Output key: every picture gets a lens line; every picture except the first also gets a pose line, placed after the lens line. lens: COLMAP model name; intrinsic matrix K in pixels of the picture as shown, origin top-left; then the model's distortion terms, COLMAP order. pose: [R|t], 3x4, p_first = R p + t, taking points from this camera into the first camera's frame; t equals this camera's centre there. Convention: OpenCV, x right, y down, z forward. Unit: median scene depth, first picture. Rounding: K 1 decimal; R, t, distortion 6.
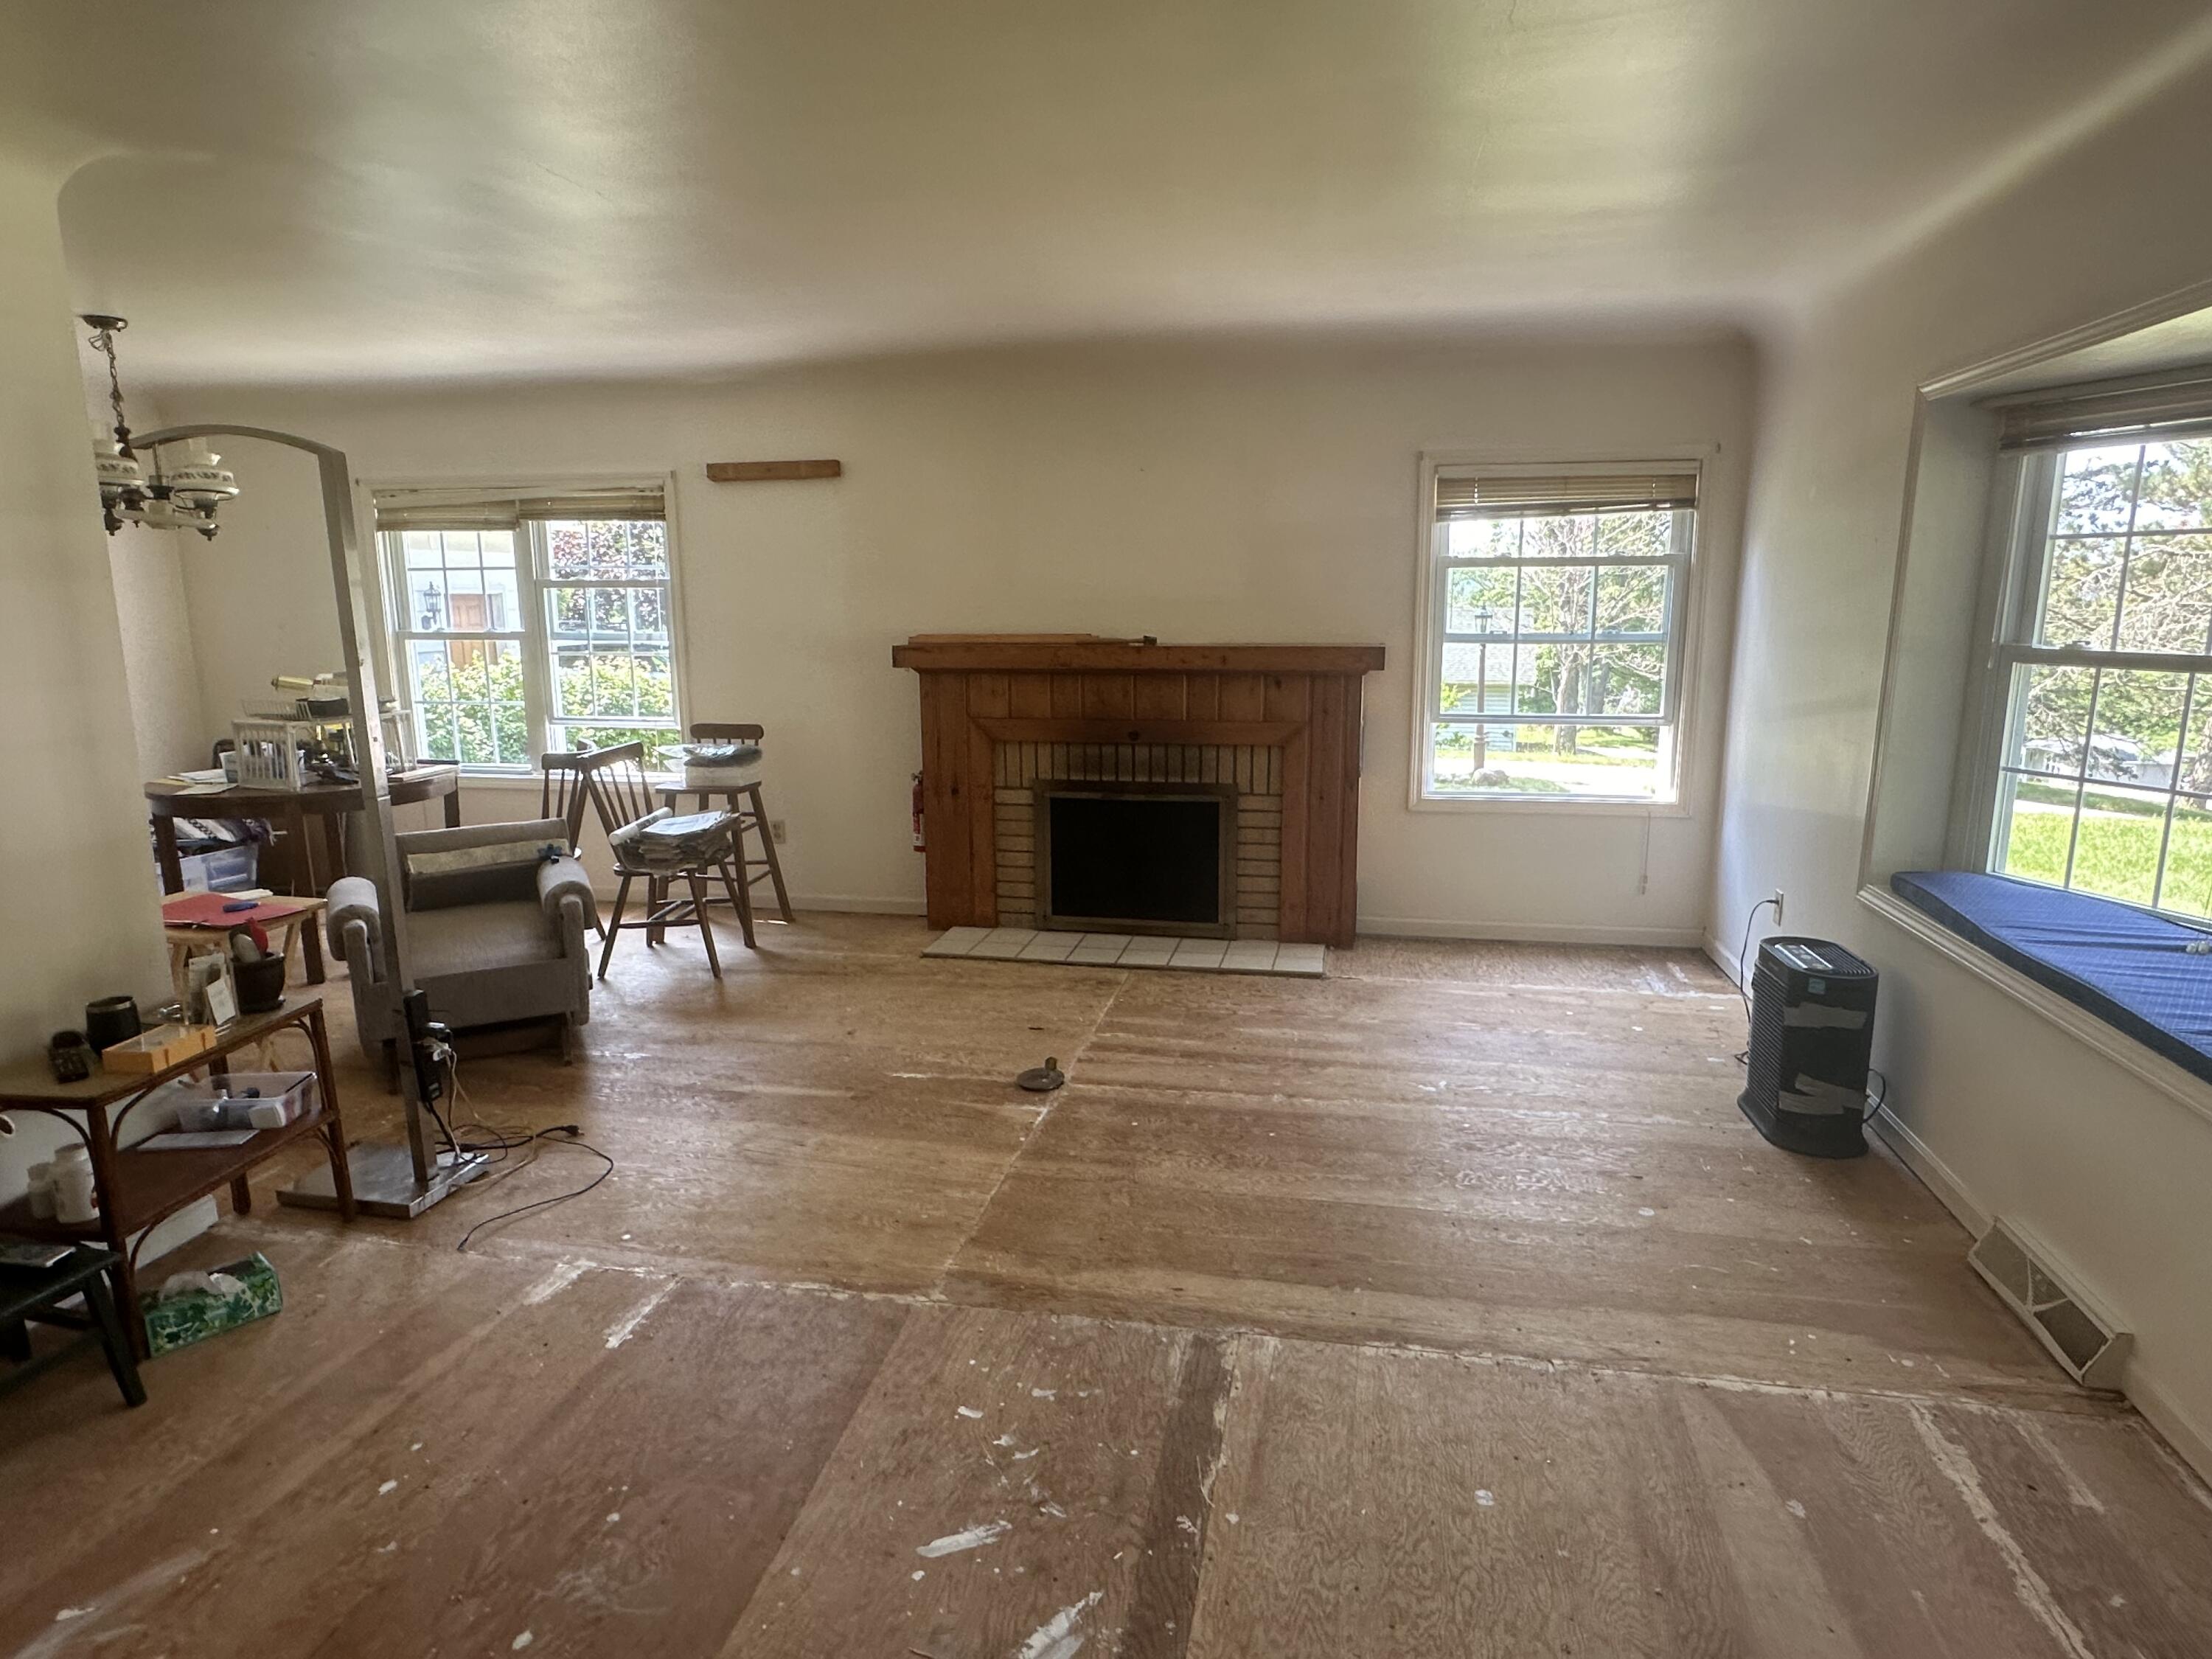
lens RADIAL K [[1274.9, 0, 1104.9], [0, 1274.9, 838.5], [0, 0, 1]] dist [-0.006381, 0.002405]
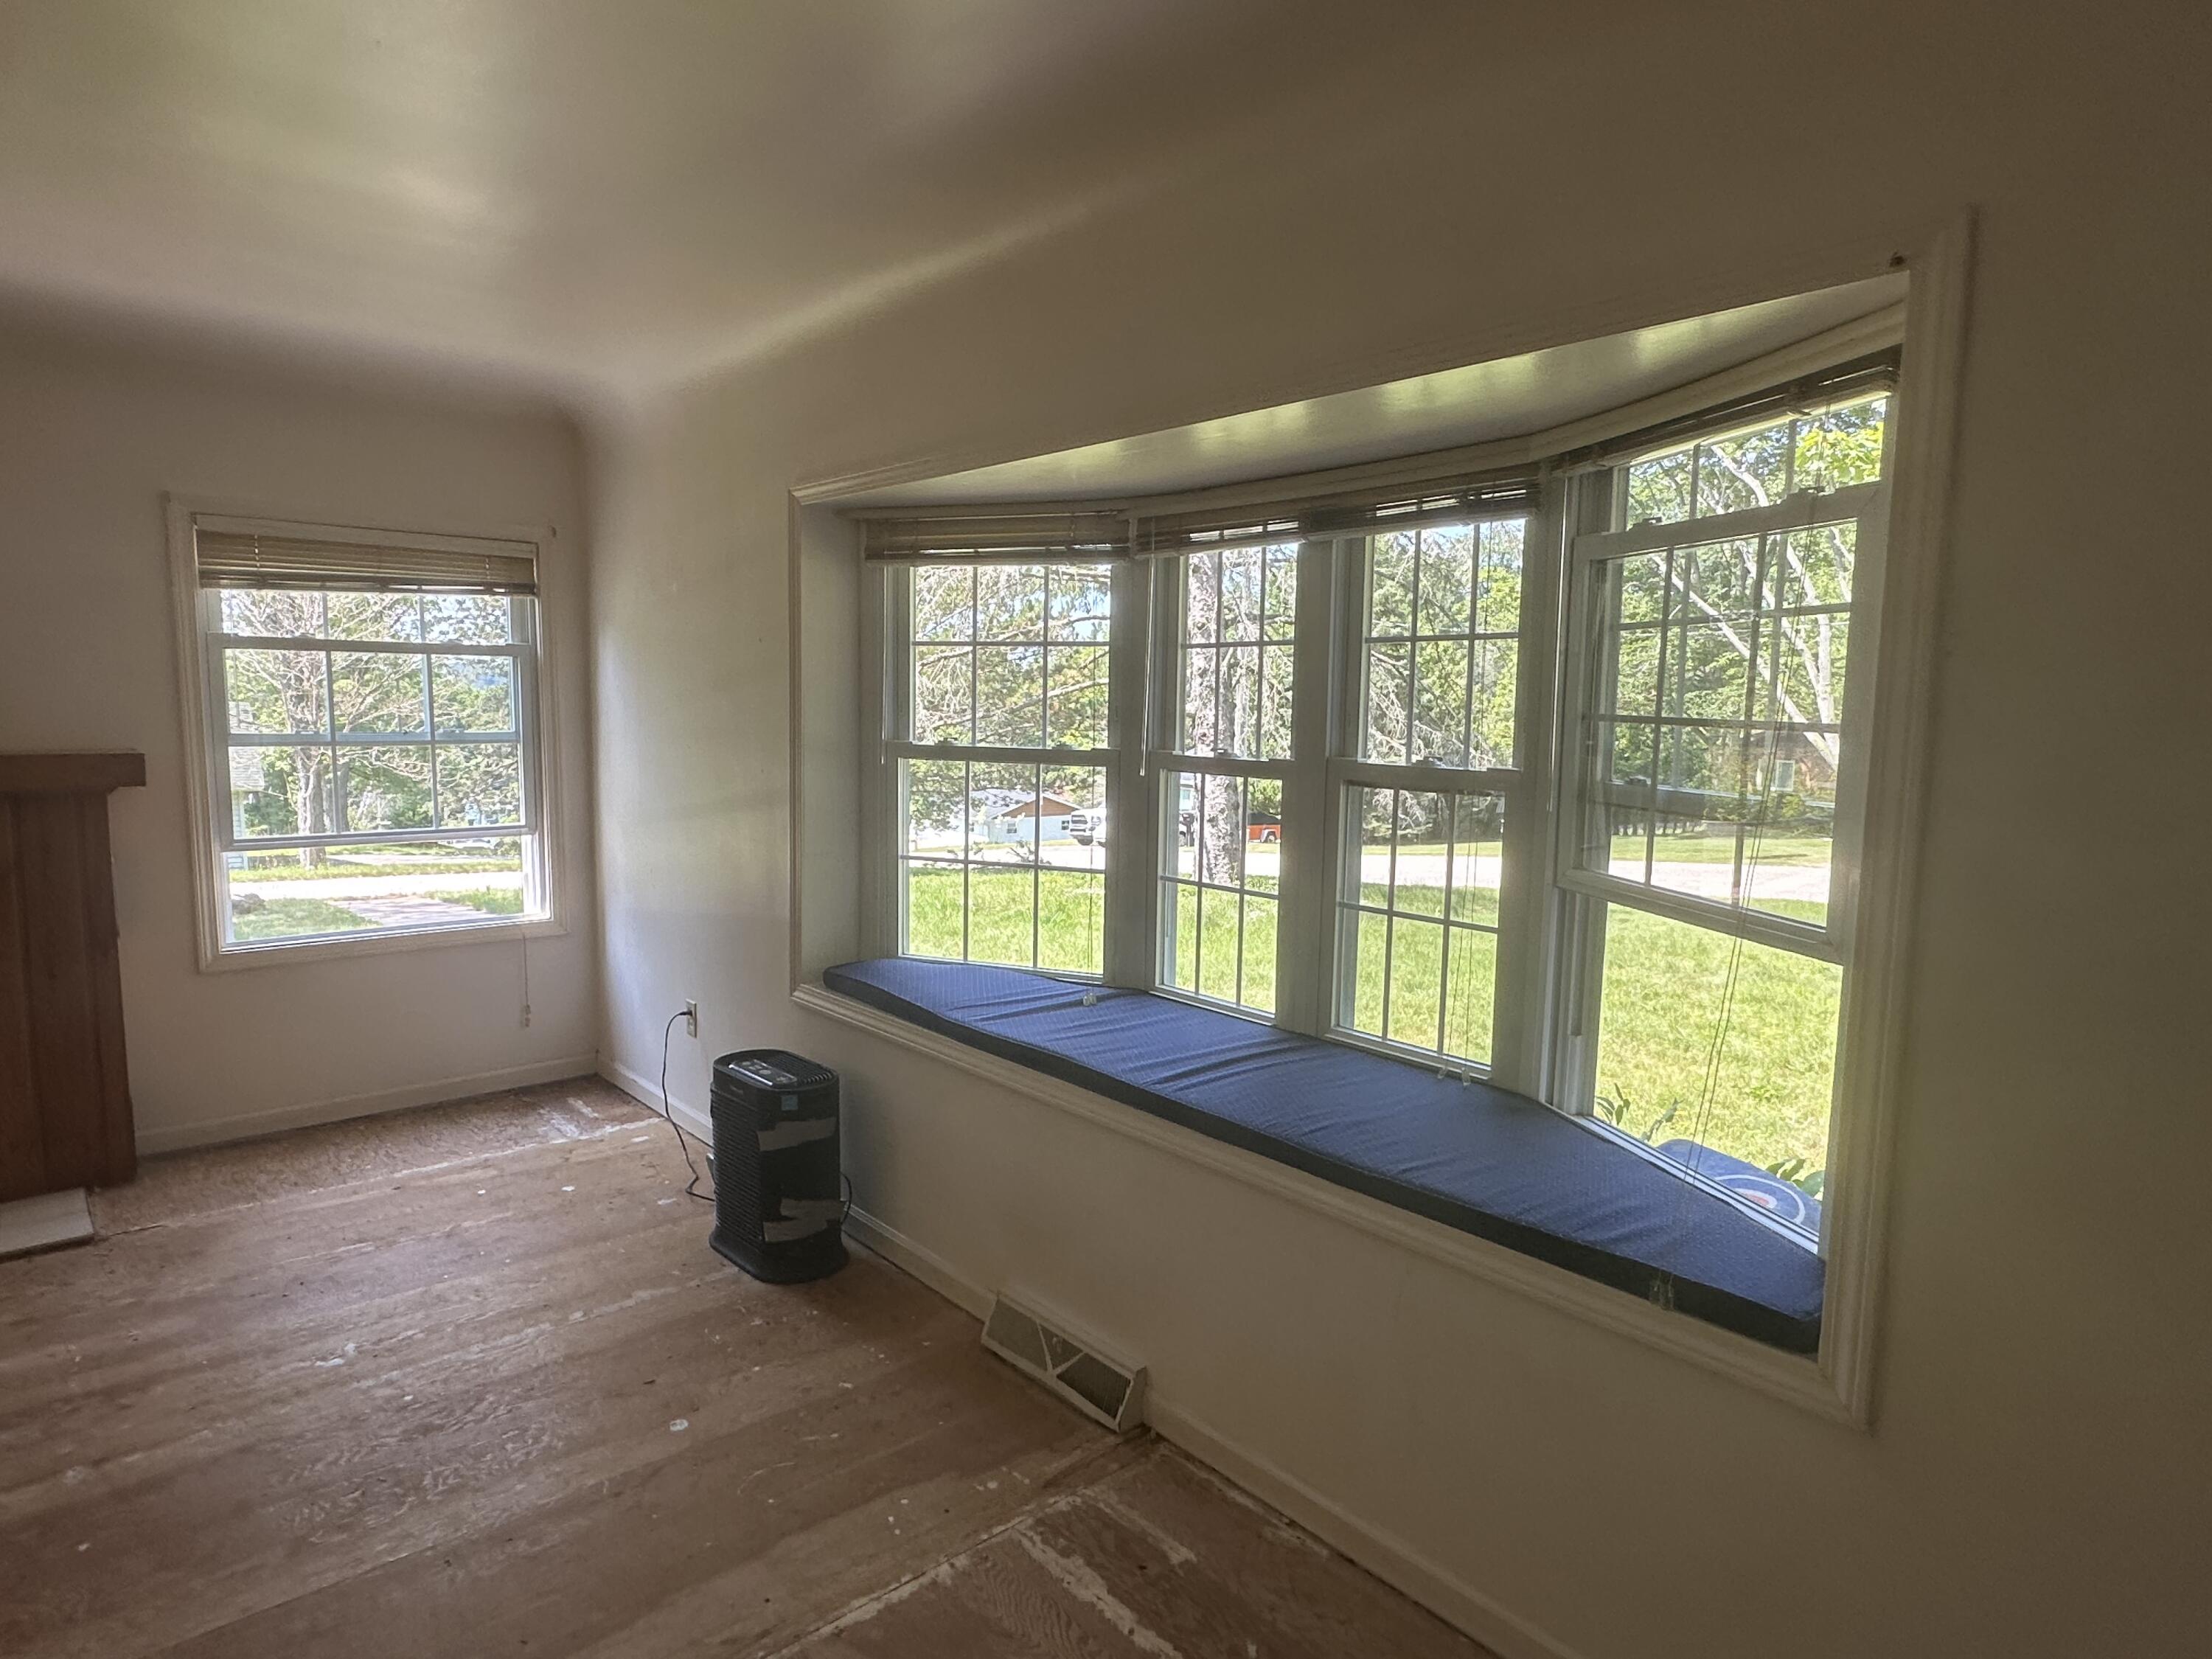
lens RADIAL K [[1274.9, 0, 1104.9], [0, 1274.9, 838.5], [0, 0, 1]] dist [-0.006381, 0.002405]
pose [[0.607778, -0.072022, 0.790834, -0.027387], [0.130971, 0.991332, -0.010374, -0.032934], [-0.783232, 0.109882, 0.611943, 0.191542]]
